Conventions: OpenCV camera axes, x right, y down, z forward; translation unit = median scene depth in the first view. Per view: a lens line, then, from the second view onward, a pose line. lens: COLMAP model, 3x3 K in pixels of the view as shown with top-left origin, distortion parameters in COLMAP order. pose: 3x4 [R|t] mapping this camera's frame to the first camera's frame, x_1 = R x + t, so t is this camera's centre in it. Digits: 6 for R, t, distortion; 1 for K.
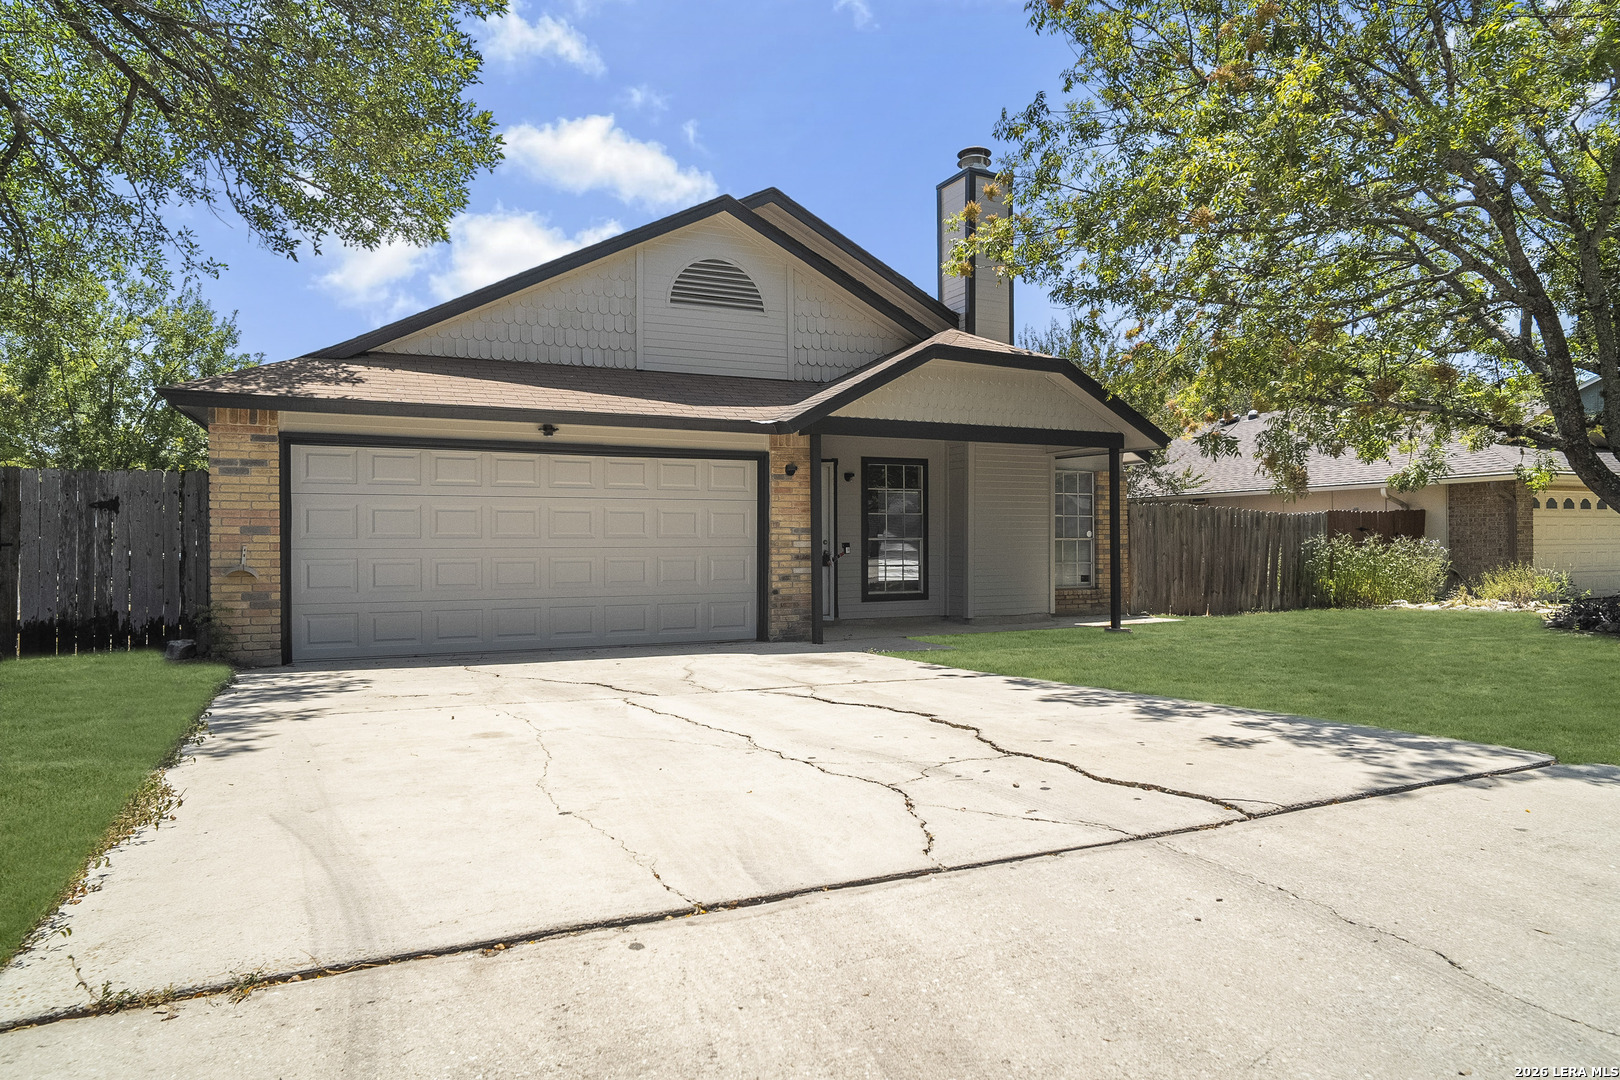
lens RADIAL K [[977.8, 0, 802.6], [0, 977.8, 545.1], [0, 0, 1]] dist [-0.060812, 0.043126]
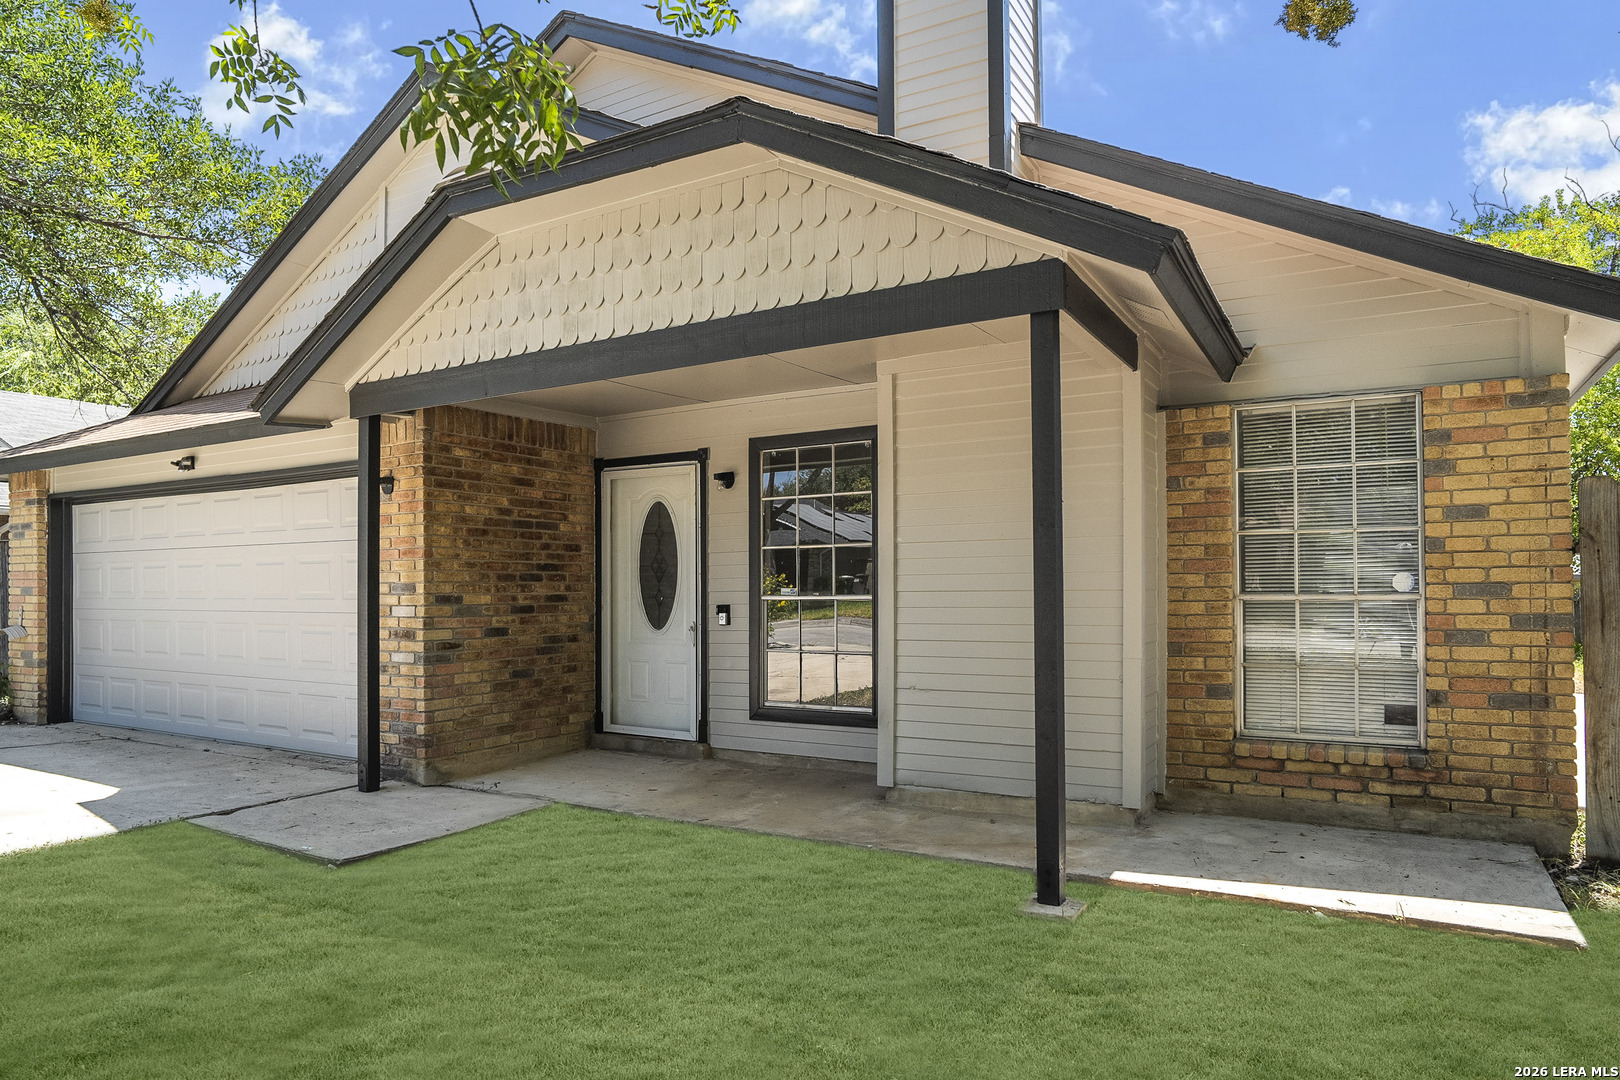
lens RADIAL K [[977.8, 0, 806.9], [0, 977.8, 579.3], [0, 0, 1]] dist [-0.060812, 0.043126]
pose [[0.576617, -0.008995, -0.816965, 0.599472], [0.002203, 0.999953, -0.009455, -0.013323], [0.817011, 0.003652, 0.576610, 0.873436]]
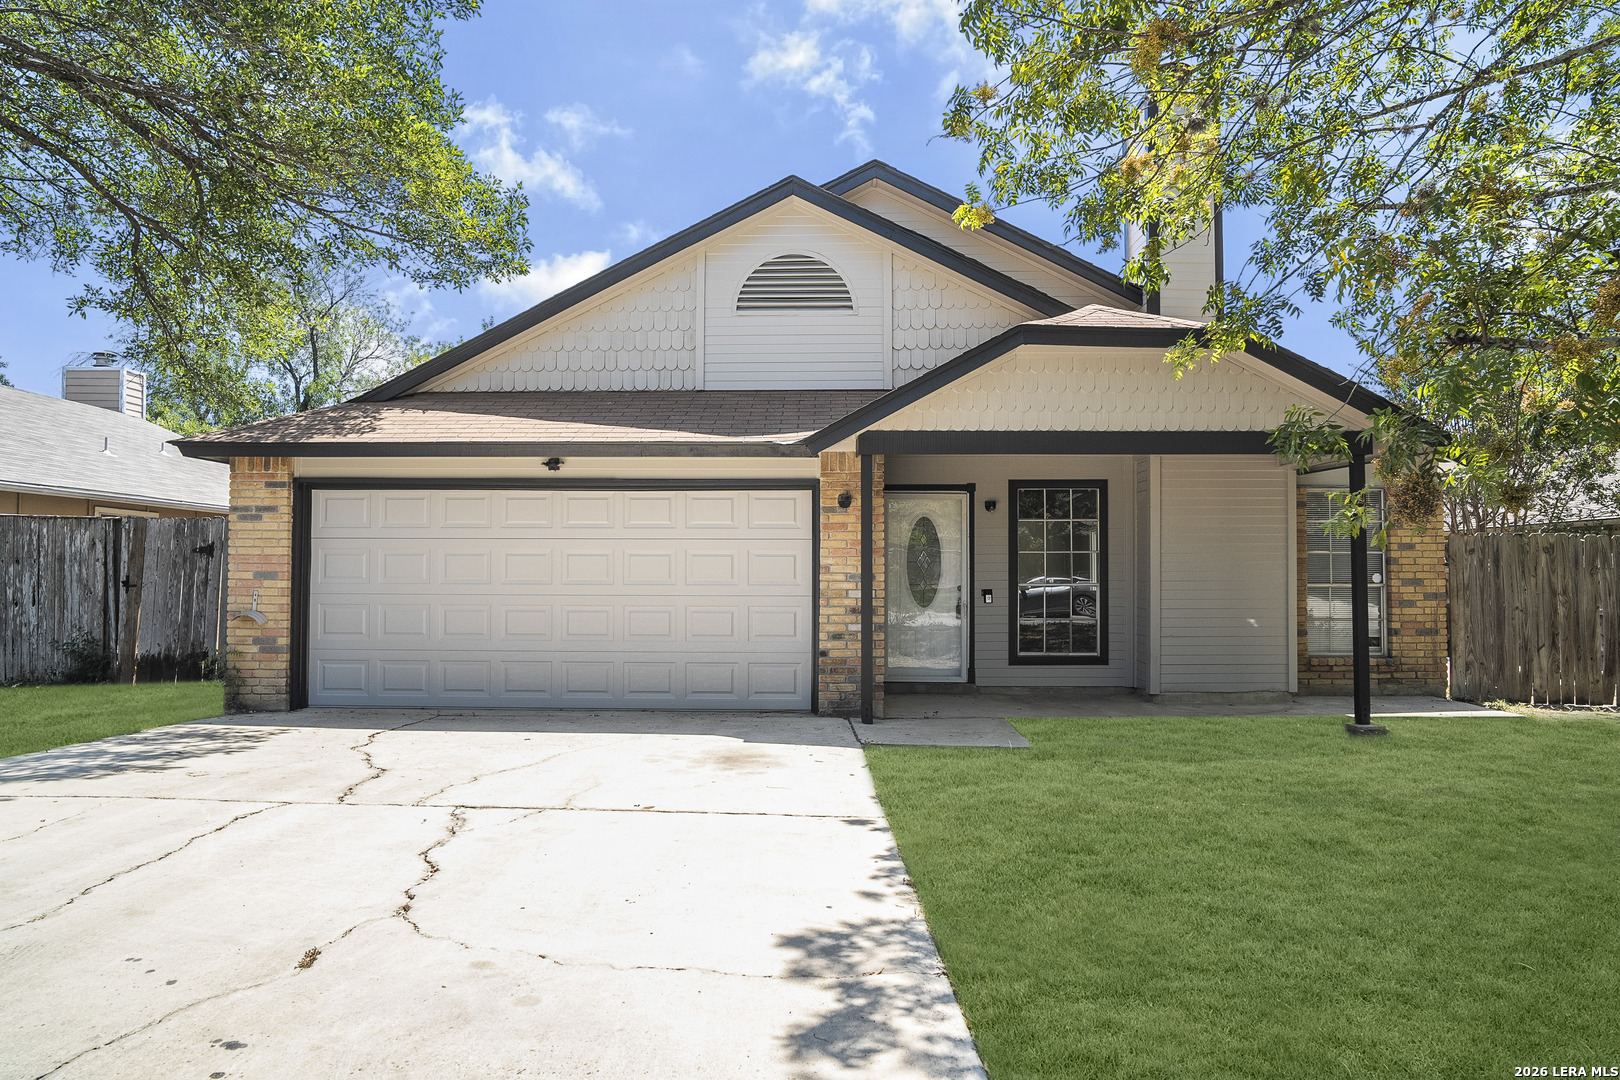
lens RADIAL K [[977.8, 0, 814.5], [0, 977.8, 535.3], [0, 0, 1]] dist [-0.060812, 0.043126]
pose [[0.898873, -0.010436, -0.438086, 0.316268], [-0.006308, 0.999305, -0.036746, -0.019322], [0.438164, 0.035794, 0.898182, 0.273288]]
